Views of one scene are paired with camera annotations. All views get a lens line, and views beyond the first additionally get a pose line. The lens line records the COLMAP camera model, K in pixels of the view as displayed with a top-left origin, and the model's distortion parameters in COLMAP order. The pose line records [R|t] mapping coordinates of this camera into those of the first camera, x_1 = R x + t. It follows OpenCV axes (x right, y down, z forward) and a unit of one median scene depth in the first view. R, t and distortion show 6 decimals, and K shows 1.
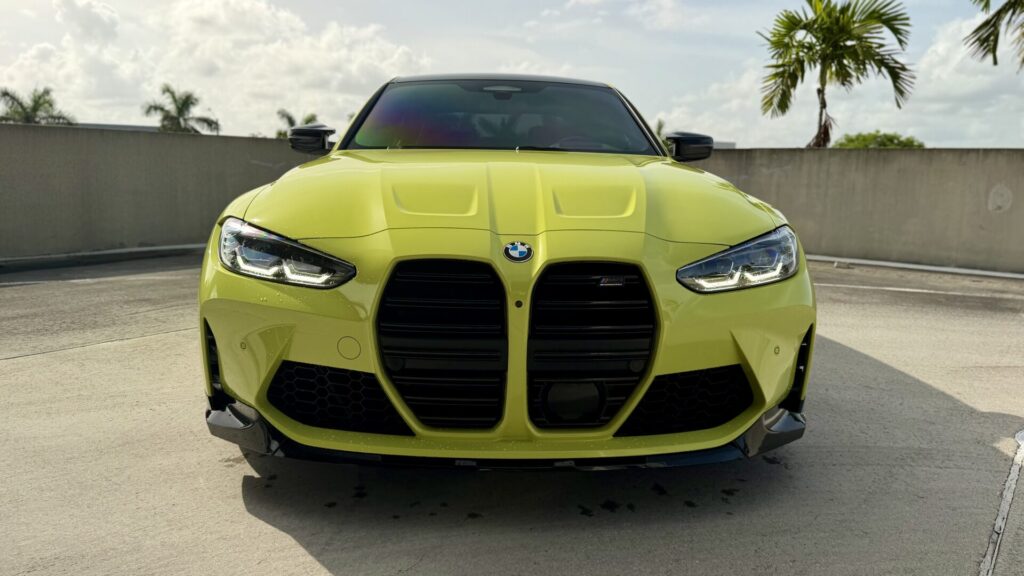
lens RADIAL K [[730.8, 0, 511.5], [0, 730.8, 288.0], [0, 0, 1]] dist [0.005775, 0.001555]
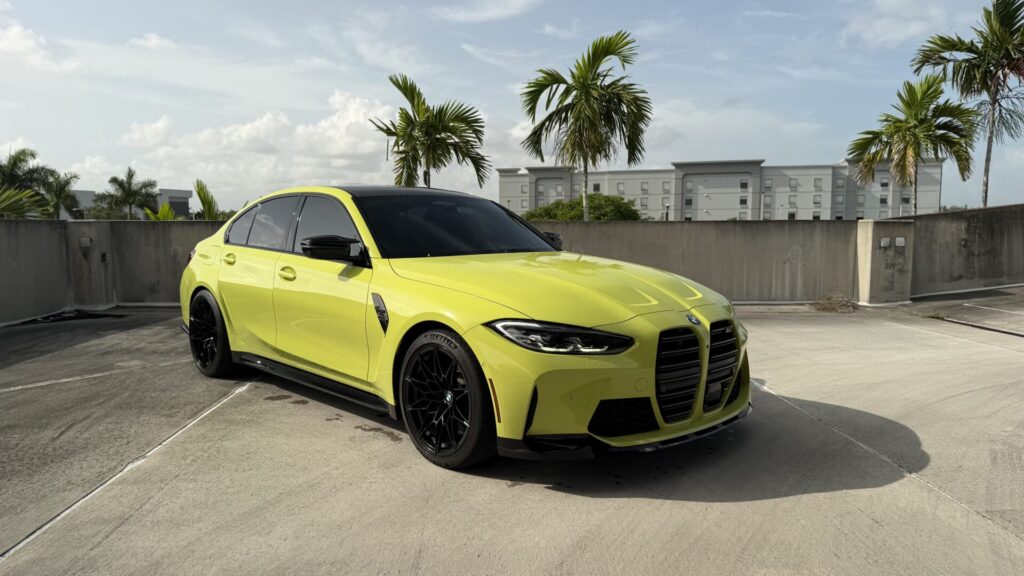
lens RADIAL K [[724.8, 0, 510.7], [0, 724.8, 288.6], [0, 0, 1]] dist [0.014442, -0.017751]
pose [[0.755252, -0.079493, 0.650596, -0.383043], [0.119151, 0.992730, -0.017021, -0.037672], [-0.644513, 0.090374, 0.759233, -0.033156]]
